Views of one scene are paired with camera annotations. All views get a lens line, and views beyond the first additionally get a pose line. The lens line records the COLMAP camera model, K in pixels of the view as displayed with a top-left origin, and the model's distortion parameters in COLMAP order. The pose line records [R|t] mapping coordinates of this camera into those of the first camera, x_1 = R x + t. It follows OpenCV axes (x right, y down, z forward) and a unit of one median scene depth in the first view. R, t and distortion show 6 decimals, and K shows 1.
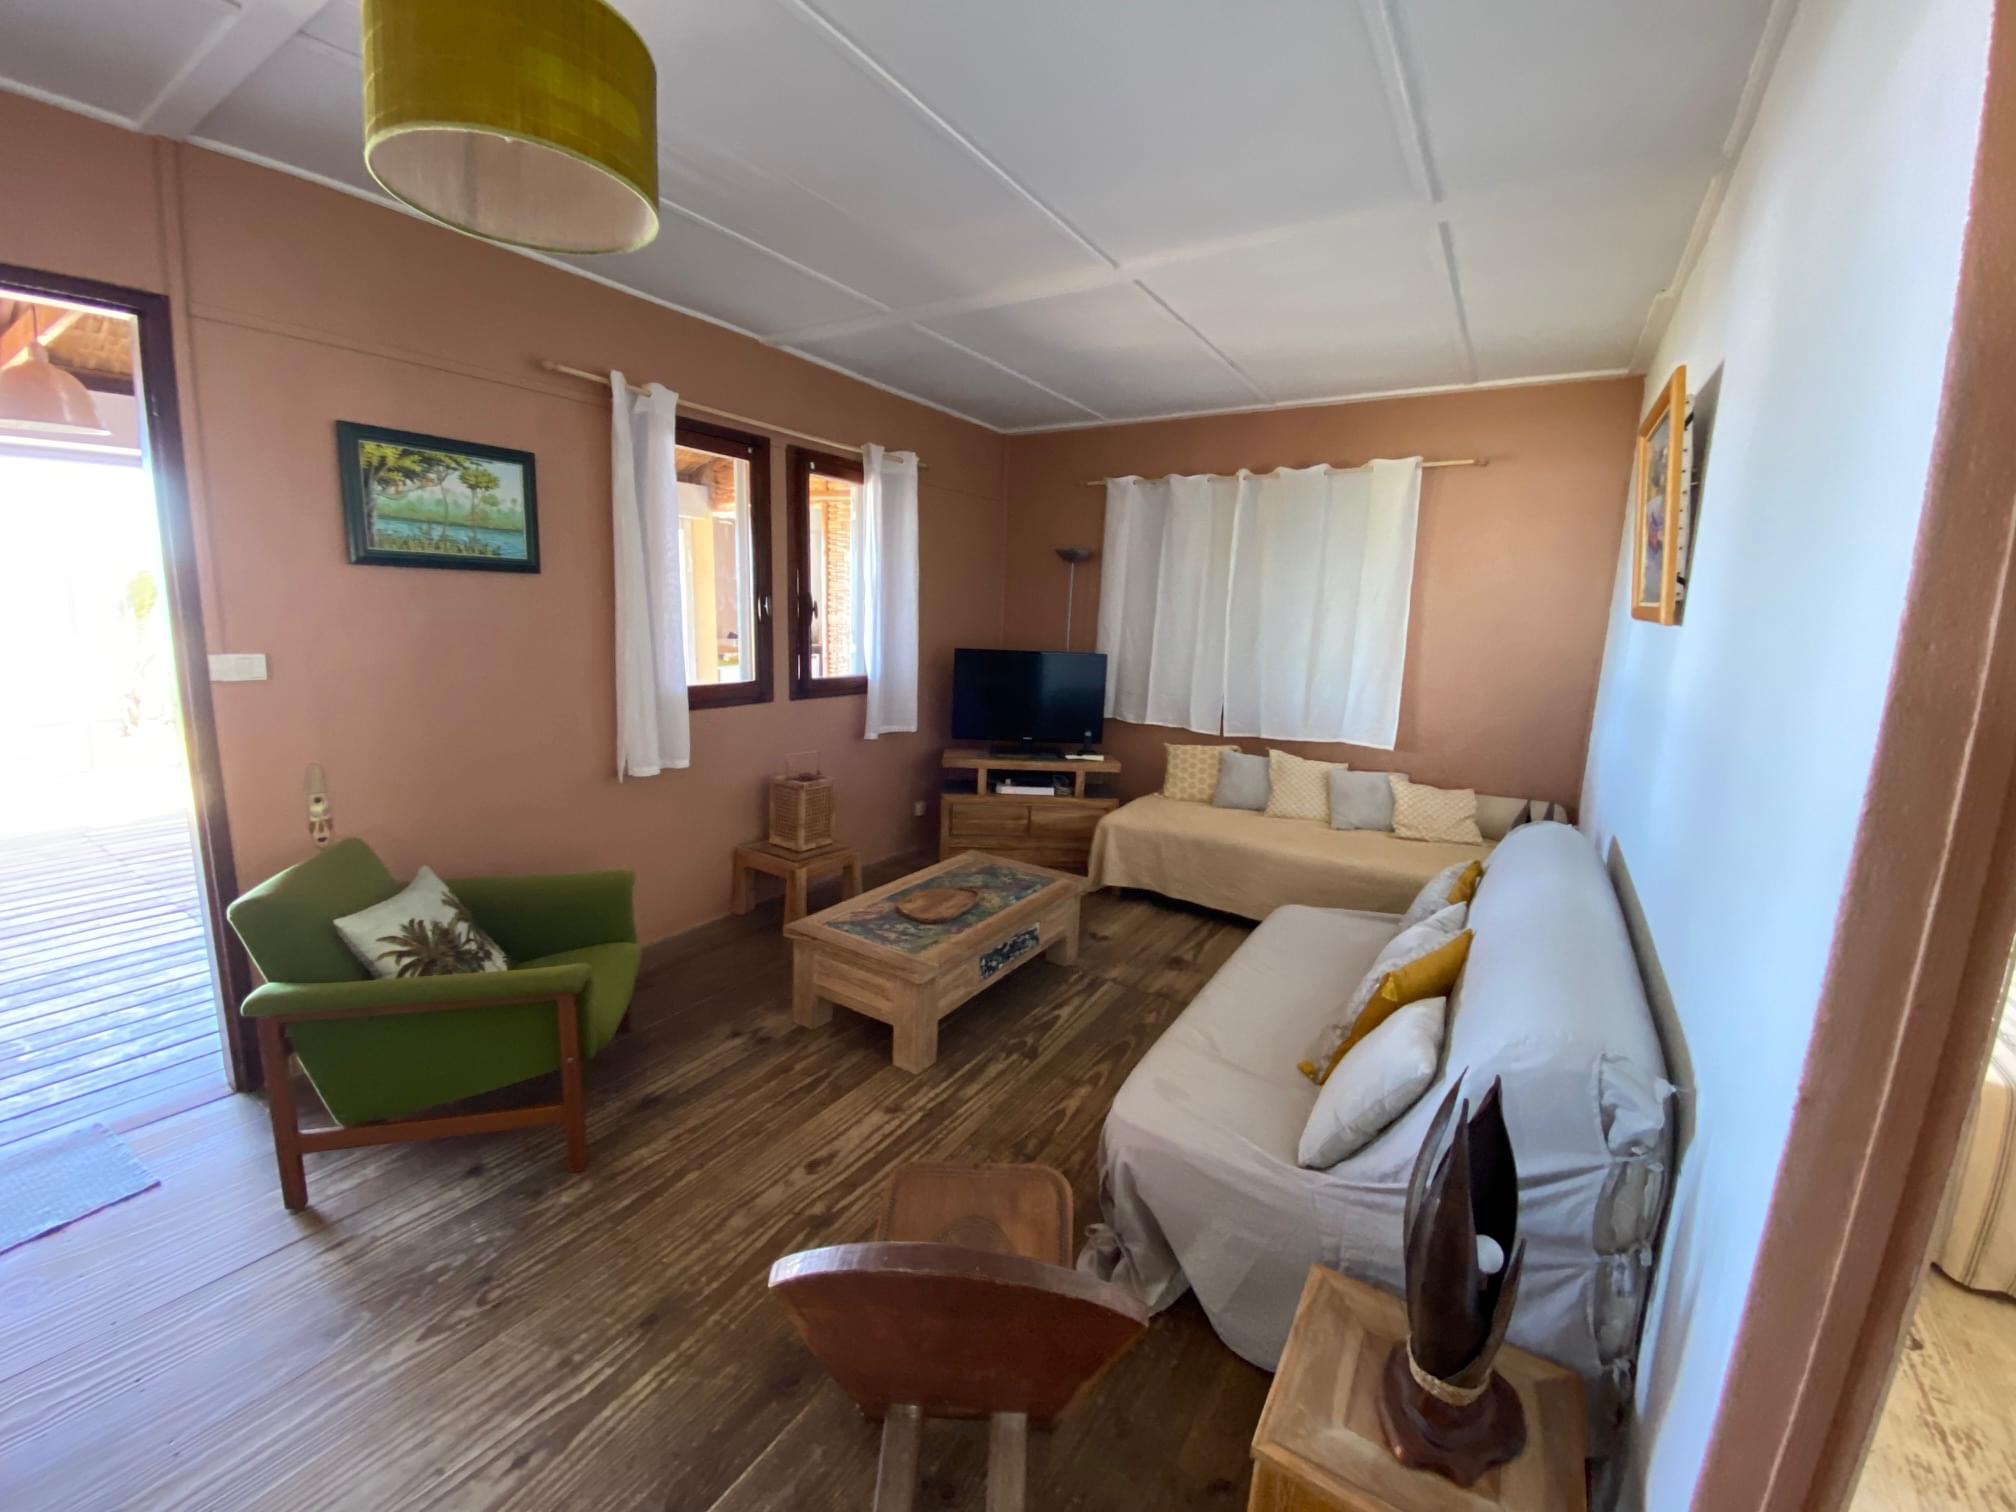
lens RADIAL K [[830.0, 0, 1008.0], [0, 830.0, 756.0], [0, 0, 1]] dist [-0.024499, -0.000710]
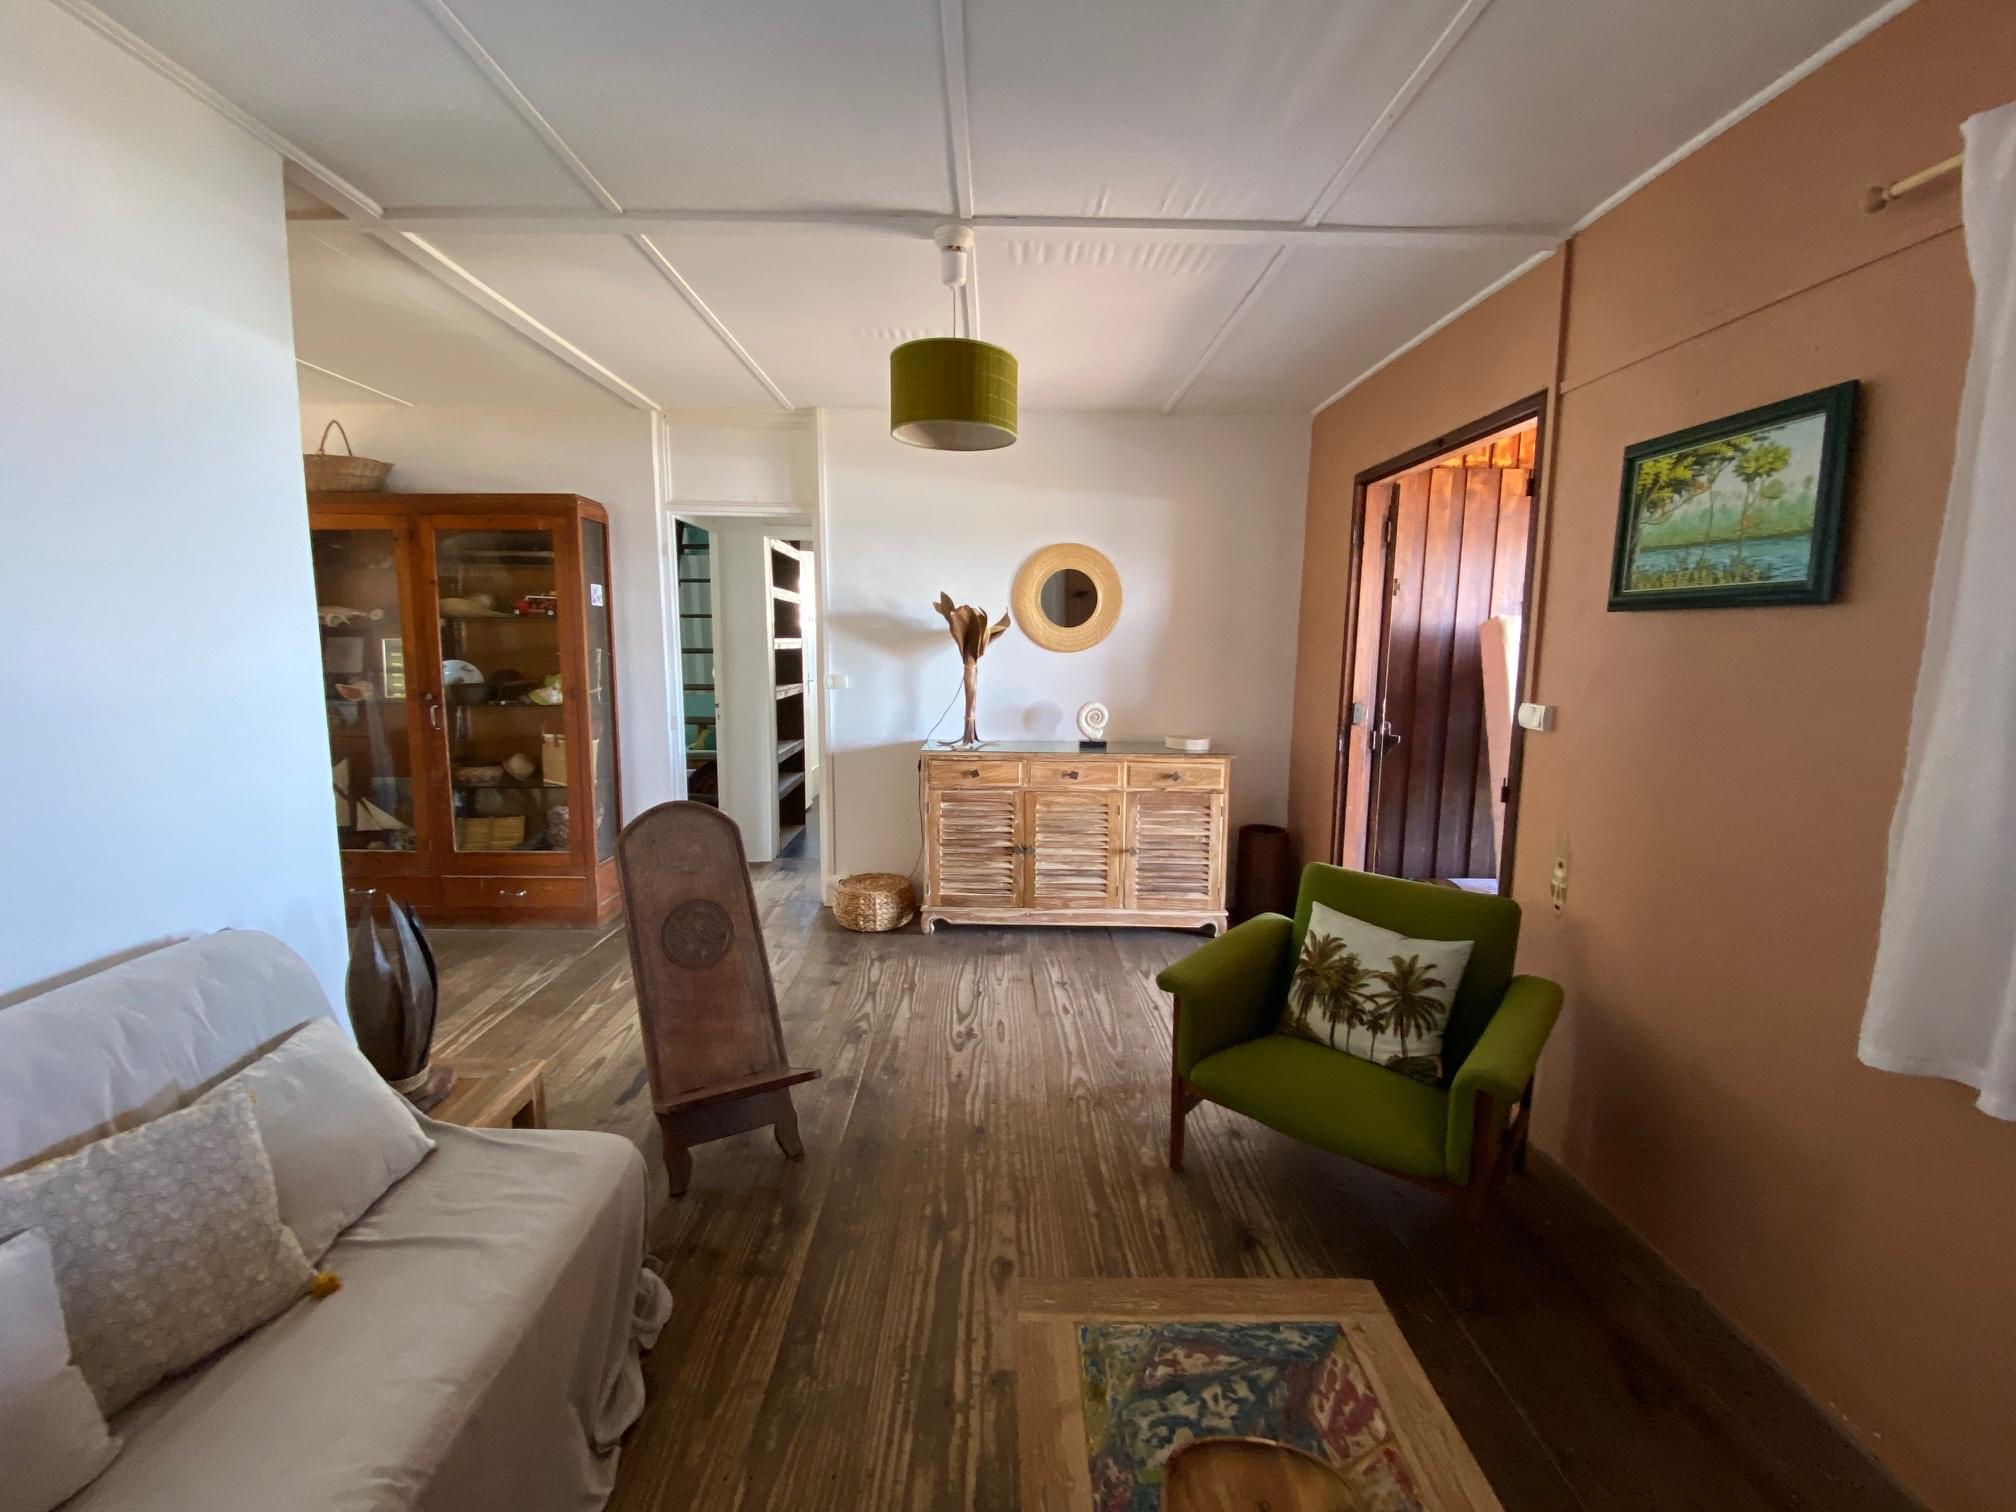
lens RADIAL K [[830.0, 0, 1008.0], [0, 830.0, 756.0], [0, 0, 1]] dist [-0.024499, -0.000710]
pose [[-0.841232, 0.026438, -0.540028, 0.189424], [-0.140420, 0.953848, 0.265437, -0.218744], [0.522122, 0.299125, -0.798695, 1.333562]]
